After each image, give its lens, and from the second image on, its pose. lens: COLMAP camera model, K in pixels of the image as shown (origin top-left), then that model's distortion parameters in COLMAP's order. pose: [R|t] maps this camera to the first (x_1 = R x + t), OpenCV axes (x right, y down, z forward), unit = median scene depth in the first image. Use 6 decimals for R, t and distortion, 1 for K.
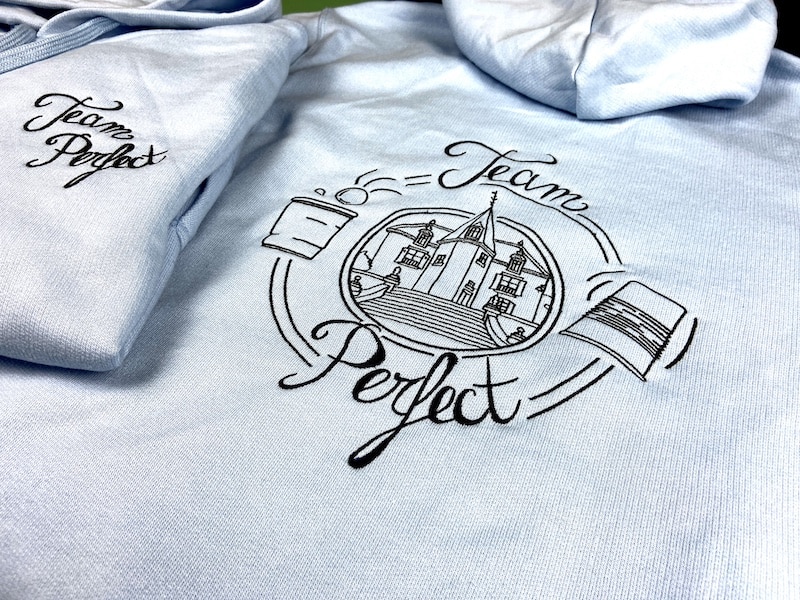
lens RADIAL K [[611.0, 0, 398.6], [0, 611.0, 289.1], [0, 0, 1]] dist [0.121787, -0.191097]
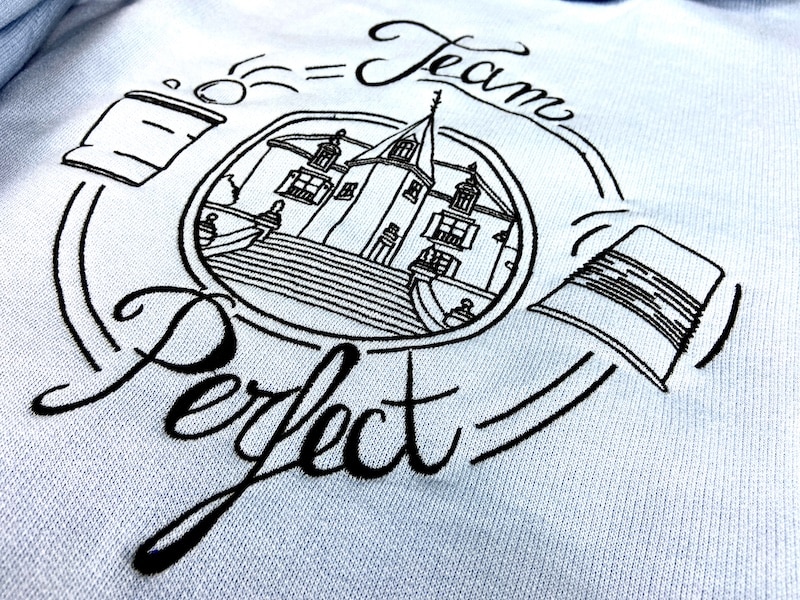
lens RADIAL K [[611.0, 0, 398.6], [0, 611.0, 289.1], [0, 0, 1]] dist [0.121787, -0.191097]
pose [[0.998360, 0.002910, 0.057182, 0.087985], [-0.007875, 0.996195, 0.086794, -0.001110], [-0.056712, -0.087102, 0.994584, 0.363492]]
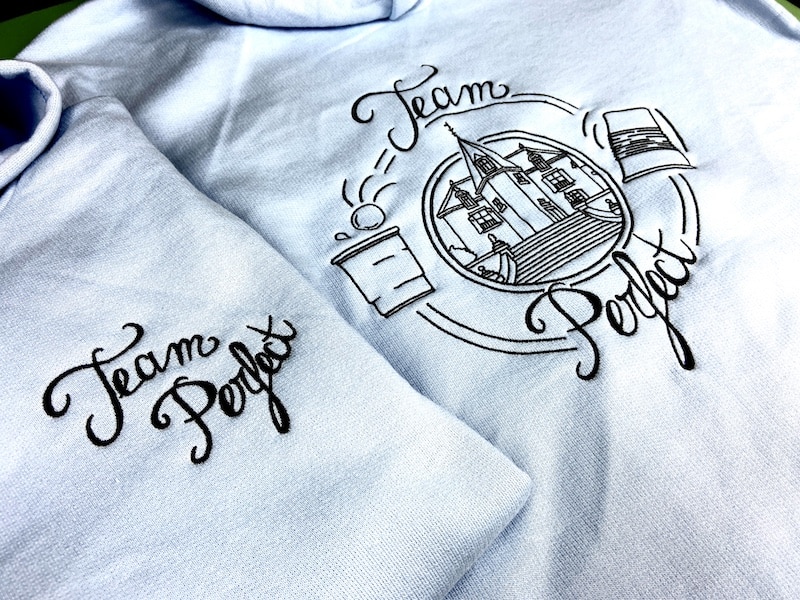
lens RADIAL K [[611.0, 0, 398.6], [0, 611.0, 289.1], [0, 0, 1]] dist [0.121787, -0.191097]
pose [[0.560735, -0.694722, 0.450485, -0.627188], [0.583876, 0.717533, 0.379782, -0.461373], [-0.587081, 0.050071, 0.807978, 0.273531]]
